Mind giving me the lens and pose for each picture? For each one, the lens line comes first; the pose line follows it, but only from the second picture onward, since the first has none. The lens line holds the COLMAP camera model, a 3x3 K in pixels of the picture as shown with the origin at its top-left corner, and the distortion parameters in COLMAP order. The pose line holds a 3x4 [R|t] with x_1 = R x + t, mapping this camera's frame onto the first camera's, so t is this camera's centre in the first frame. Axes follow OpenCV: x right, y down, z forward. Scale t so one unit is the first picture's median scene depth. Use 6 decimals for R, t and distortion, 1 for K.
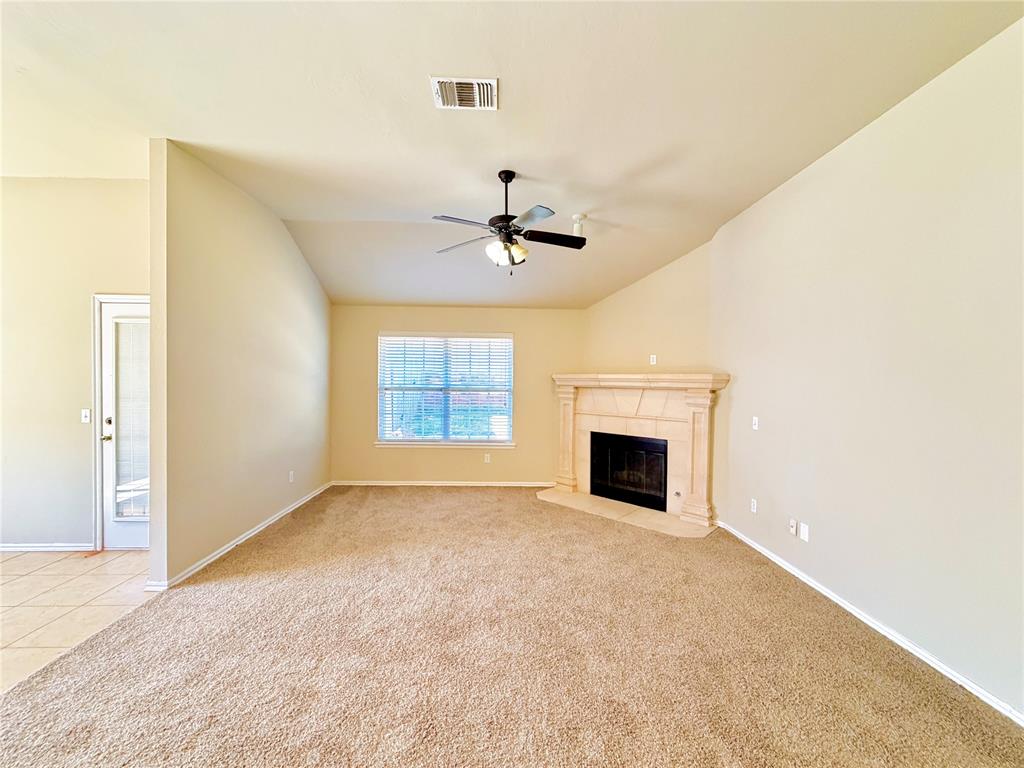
lens RADIAL K [[407.4, 0, 512.0], [0, 407.4, 384.0], [0, 0, 1]] dist [-0.001237, -0.000235]
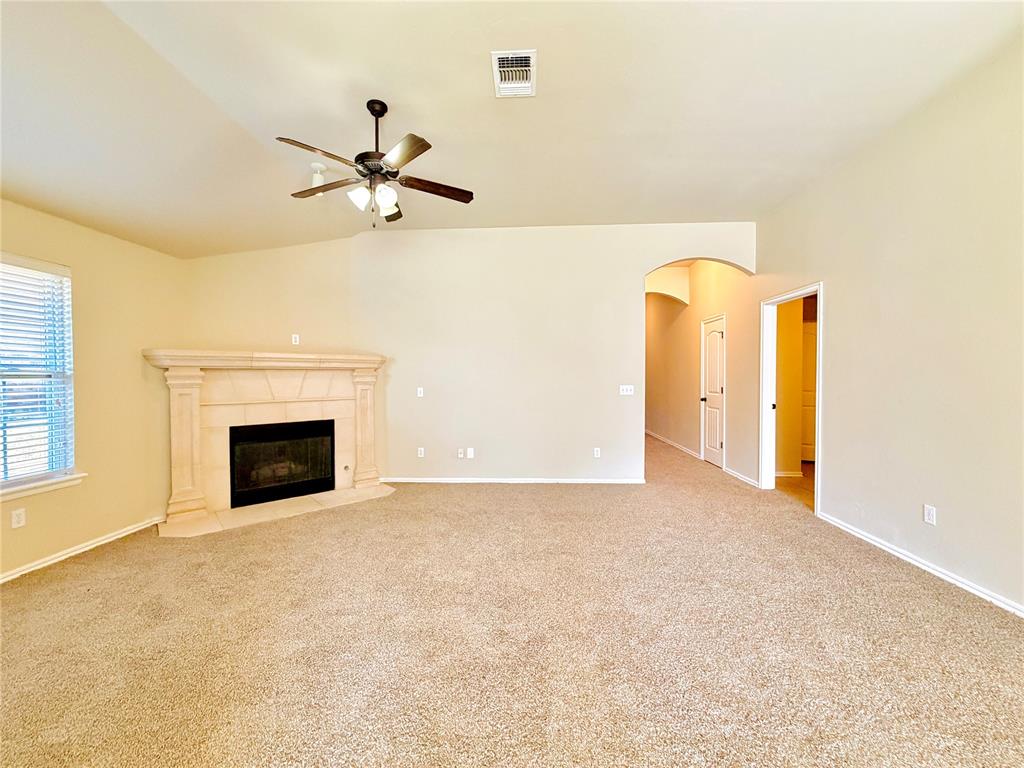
lens RADIAL K [[407.4, 0, 512.0], [0, 407.4, 384.0], [0, 0, 1]] dist [-0.001237, -0.000235]
pose [[0.063953, -0.029782, 0.997508, -0.592659], [0.016881, 0.999444, 0.028757, 0.026016], [-0.997810, 0.014999, 0.064421, 0.470238]]
